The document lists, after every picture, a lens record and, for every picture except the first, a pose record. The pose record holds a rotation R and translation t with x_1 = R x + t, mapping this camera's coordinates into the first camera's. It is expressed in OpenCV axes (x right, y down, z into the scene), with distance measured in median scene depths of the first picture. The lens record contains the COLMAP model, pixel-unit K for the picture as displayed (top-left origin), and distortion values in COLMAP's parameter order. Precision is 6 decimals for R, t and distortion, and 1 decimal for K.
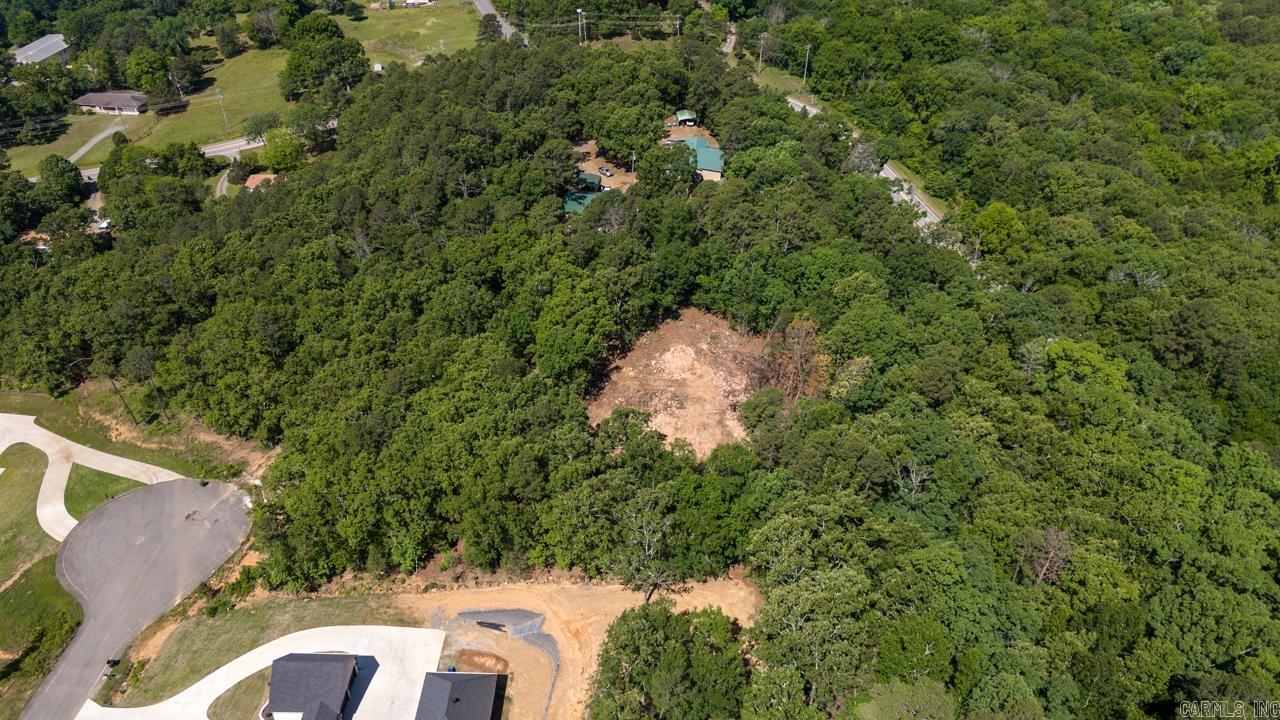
lens RADIAL K [[939.1, 0, 640.0], [0, 939.1, 360.0], [0, 0, 1]] dist [0.067771, -0.058084]
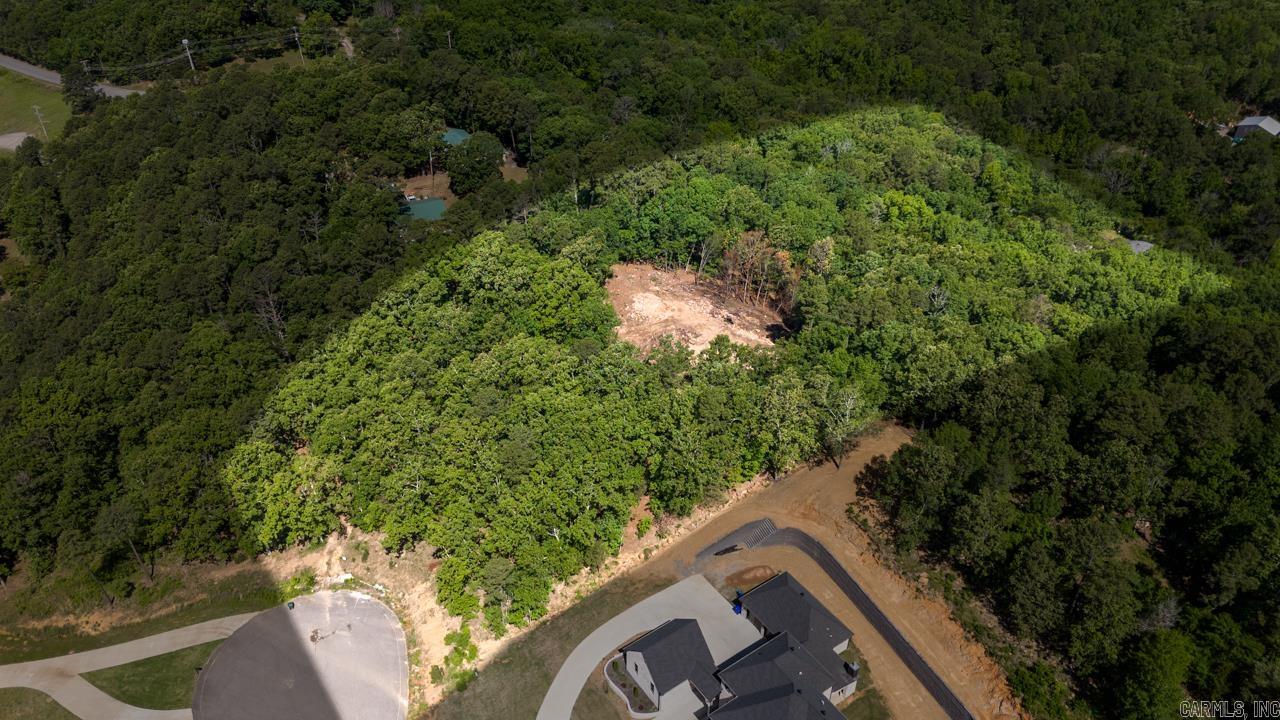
lens RADIAL K [[939.1, 0, 640.0], [0, 939.1, 360.0], [0, 0, 1]] dist [0.067771, -0.058084]
pose [[0.801153, -0.353859, 0.482637, -0.417304], [0.350030, 0.931201, 0.101705, -0.044726], [-0.485421, 0.087456, 0.869895, 0.044119]]
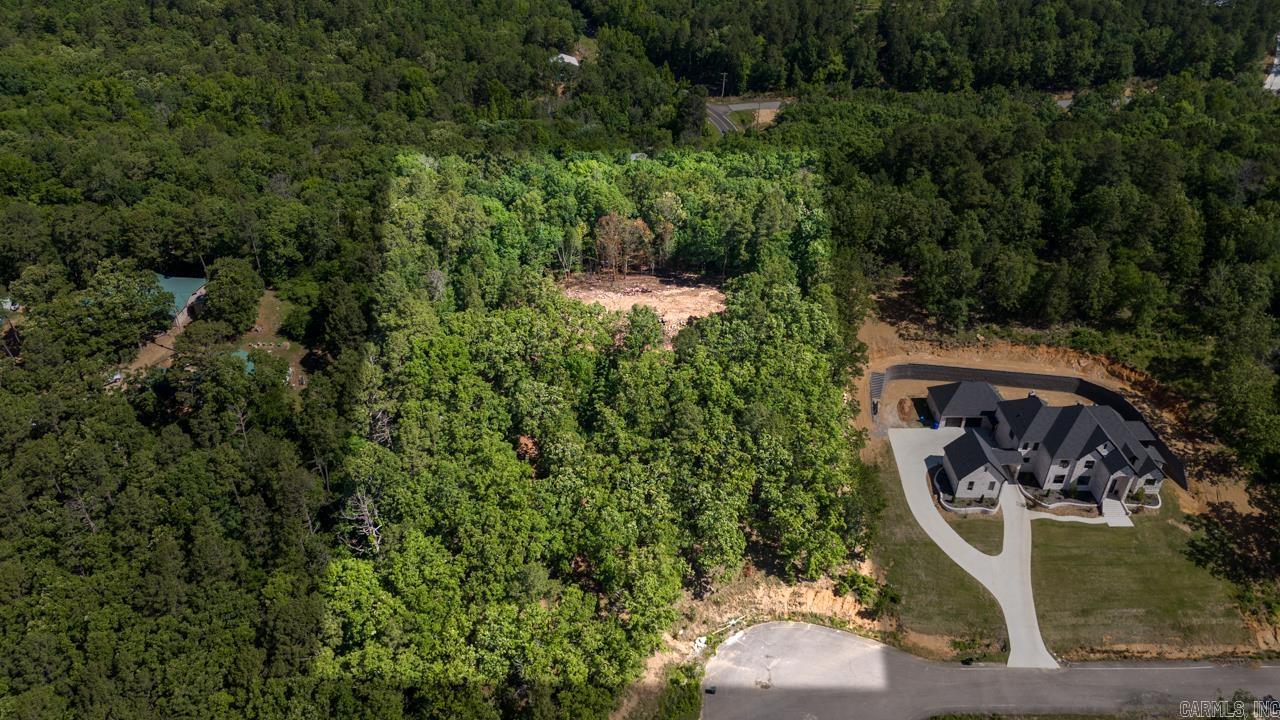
lens RADIAL K [[939.1, 0, 640.0], [0, 939.1, 360.0], [0, 0, 1]] dist [0.067771, -0.058084]
pose [[-0.051288, -0.568827, 0.820856, -0.746052], [0.569090, 0.658786, 0.492075, -0.388266], [-0.820674, 0.492379, 0.289926, 0.511877]]
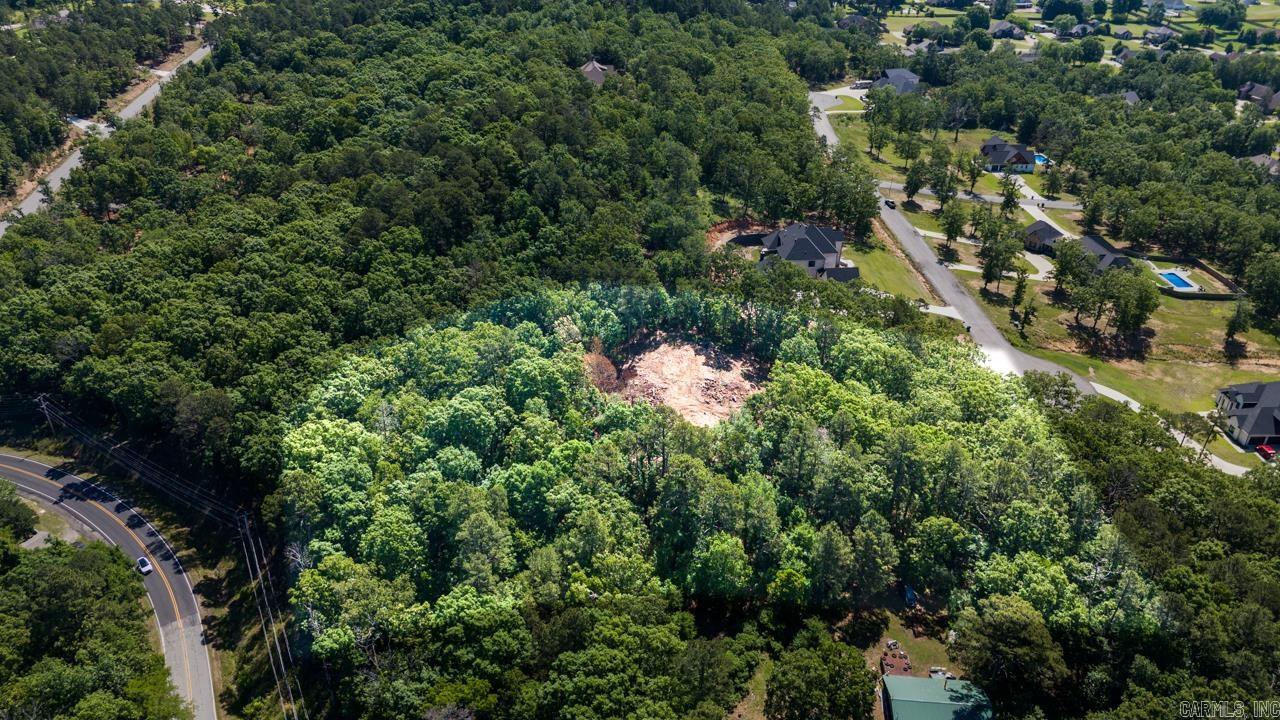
lens RADIAL K [[939.1, 0, 640.0], [0, 939.1, 360.0], [0, 0, 1]] dist [0.067771, -0.058084]
pose [[-0.991710, 0.036147, -0.123307, 0.198279], [-0.097303, 0.415501, 0.904373, -0.786616], [0.083925, 0.908874, -0.408540, 1.086585]]
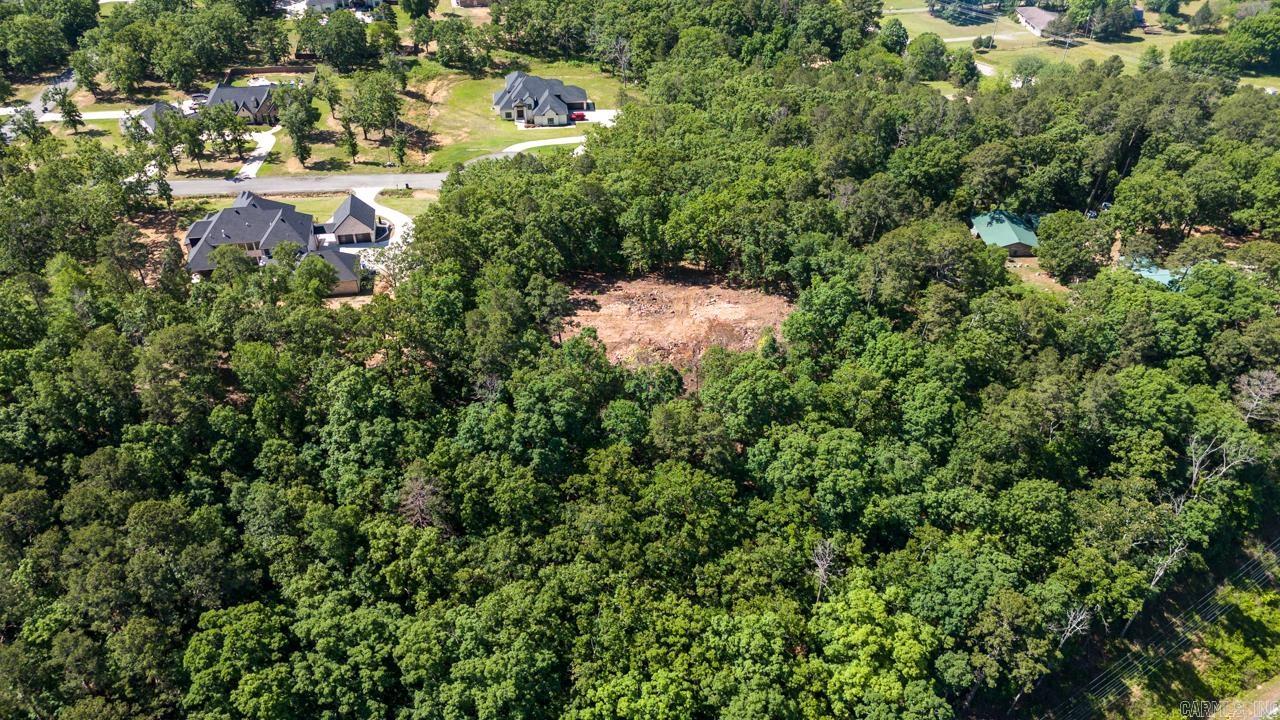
lens RADIAL K [[939.1, 0, 640.0], [0, 939.1, 360.0], [0, 0, 1]] dist [0.067771, -0.058084]
pose [[0.205462, 0.606509, -0.768071, 0.662284], [-0.586017, 0.704806, 0.399790, -0.251317], [0.783817, 0.367961, 0.500235, 0.358870]]
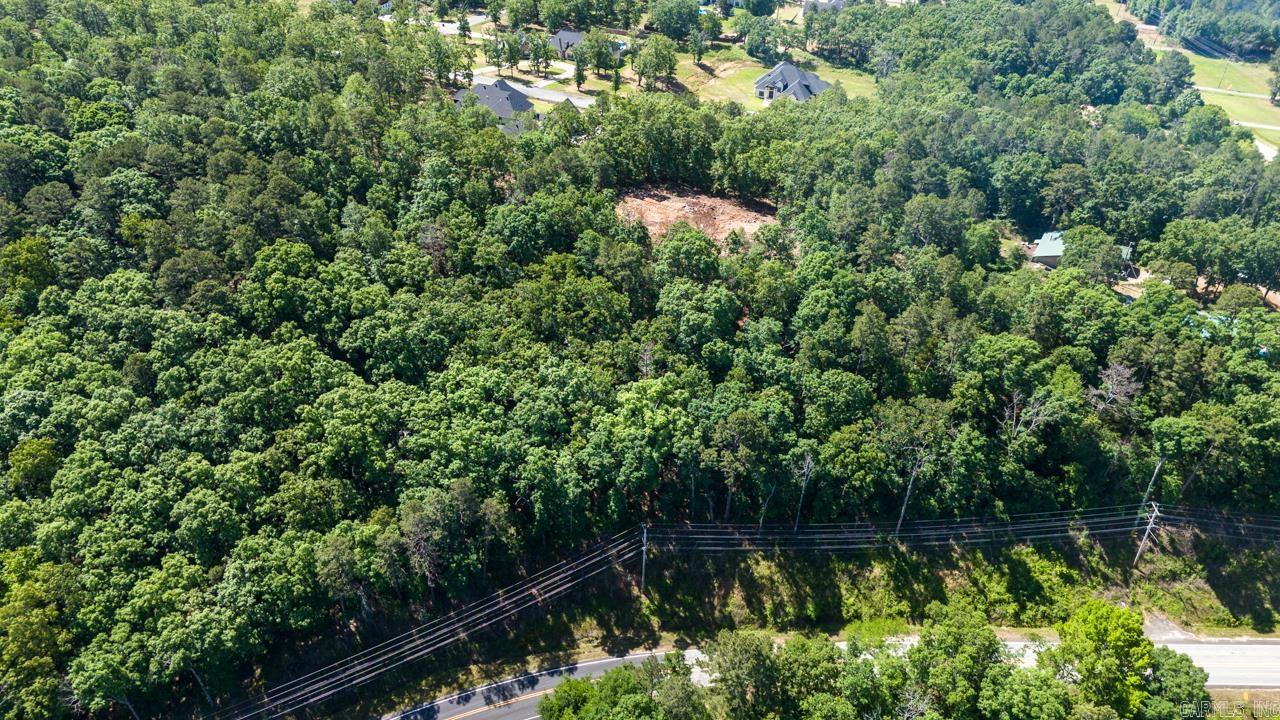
lens RADIAL K [[939.1, 0, 640.0], [0, 939.1, 360.0], [0, 0, 1]] dist [0.067771, -0.058084]
pose [[-0.328165, 0.544286, -0.772049, 0.915498], [-0.574285, 0.533967, 0.620545, -0.474881], [0.750003, 0.647017, 0.137346, 0.664923]]
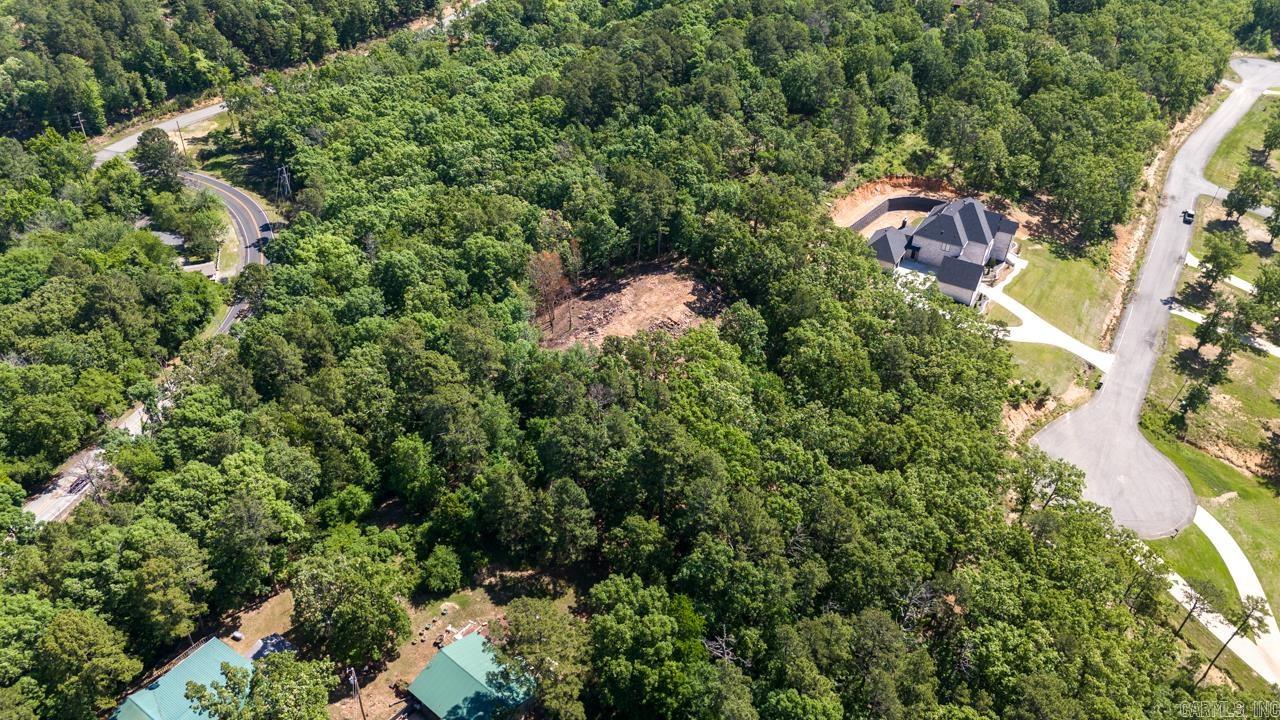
lens RADIAL K [[939.1, 0, 640.0], [0, 939.1, 360.0], [0, 0, 1]] dist [0.067771, -0.058084]
pose [[-0.875637, -0.309310, 0.370928, -0.286500], [0.256109, 0.353767, 0.899587, -0.724896], [-0.409473, 0.882710, -0.230555, 0.978329]]
